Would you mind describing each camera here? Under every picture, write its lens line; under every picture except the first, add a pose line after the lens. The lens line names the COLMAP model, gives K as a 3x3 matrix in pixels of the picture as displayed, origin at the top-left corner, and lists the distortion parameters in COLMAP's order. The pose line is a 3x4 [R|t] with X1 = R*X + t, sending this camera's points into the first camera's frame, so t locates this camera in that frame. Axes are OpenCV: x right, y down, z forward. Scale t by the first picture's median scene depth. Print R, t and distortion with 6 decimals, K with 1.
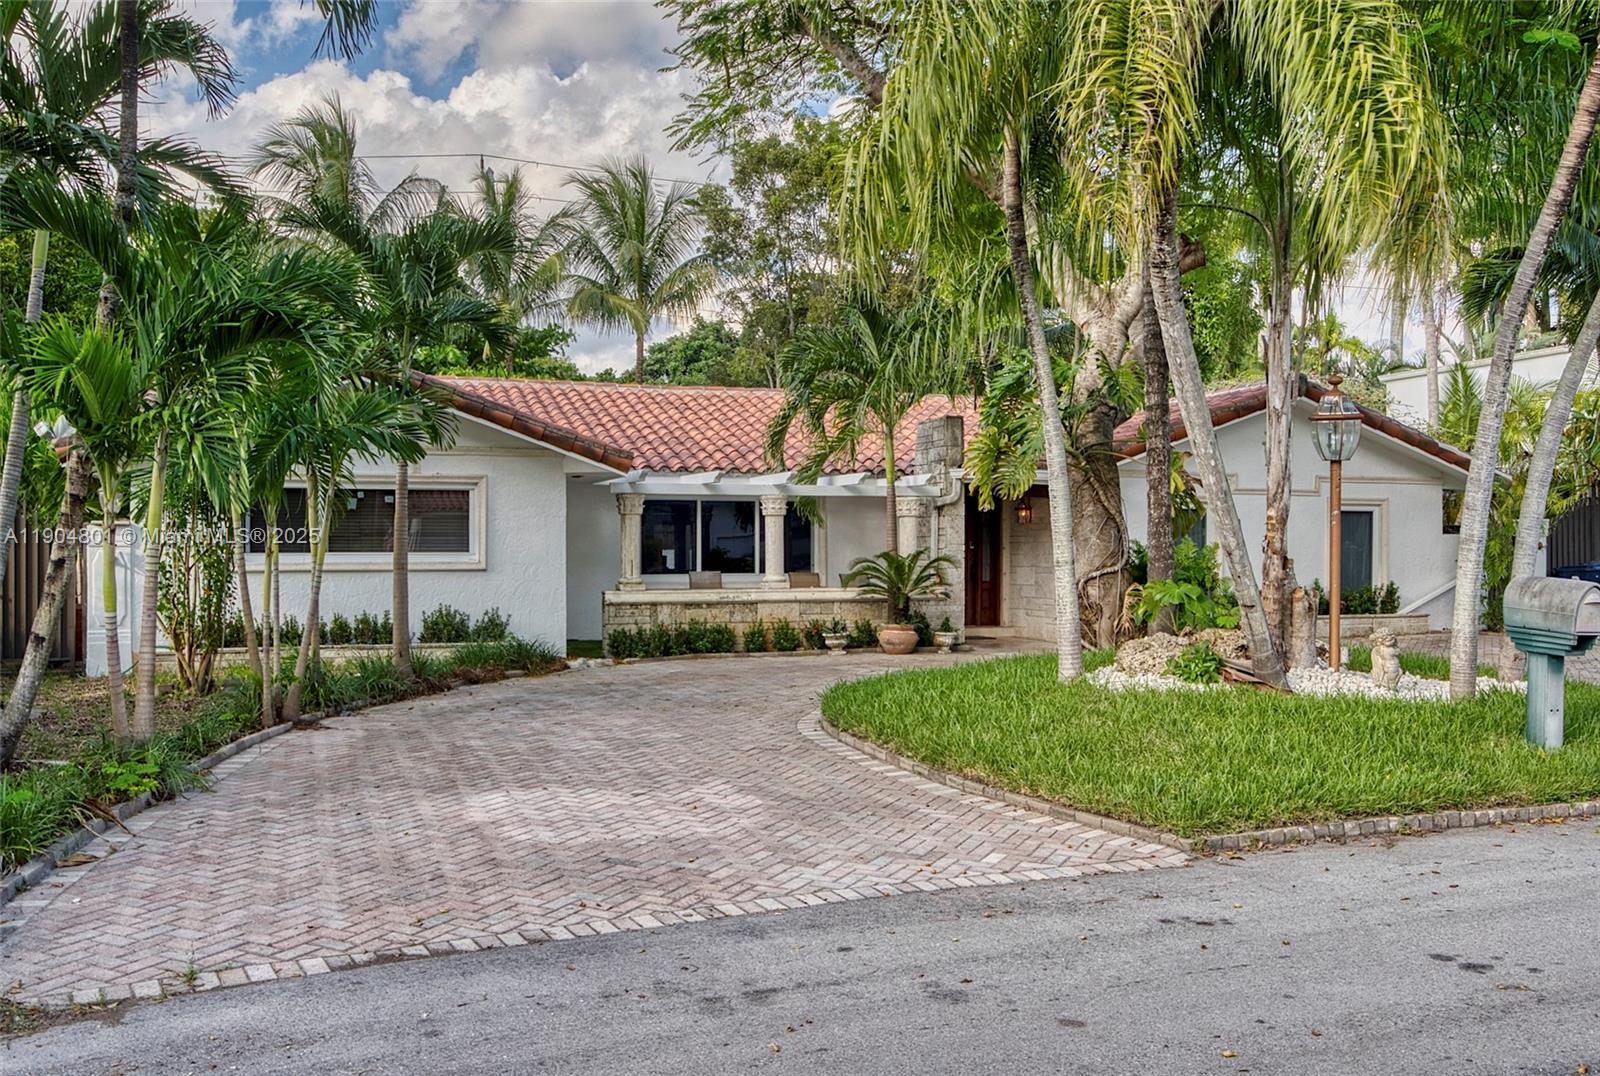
lens RADIAL K [[1403.6, 0, 798.6], [0, 1403.6, 549.0], [0, 0, 1]] dist [0.000717, -0.000038]
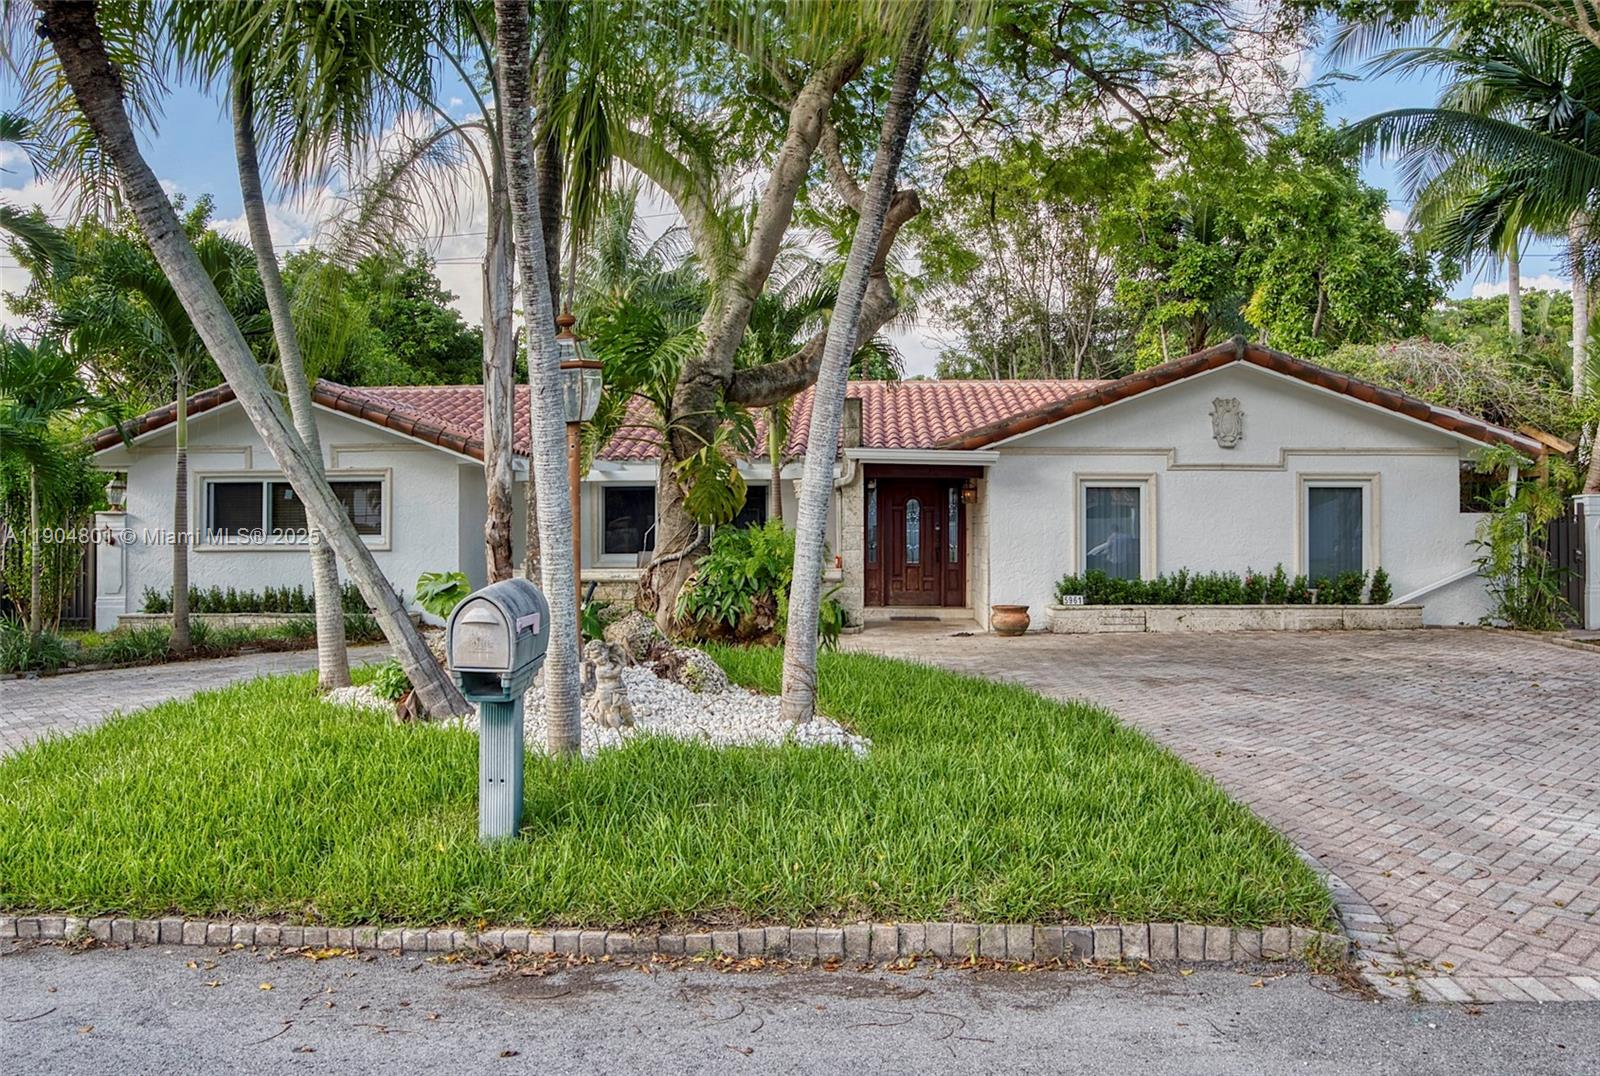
lens RADIAL K [[1115.9, 0, 846.9], [0, 1115.9, 539.4], [0, 0, 1]] dist [-0.037178, 0.002505]
pose [[0.928337, 0.001471, -0.371736, 0.421932], [0.002479, 0.999945, 0.010148, -0.002235], [0.371731, -0.010342, 0.928283, 0.270117]]
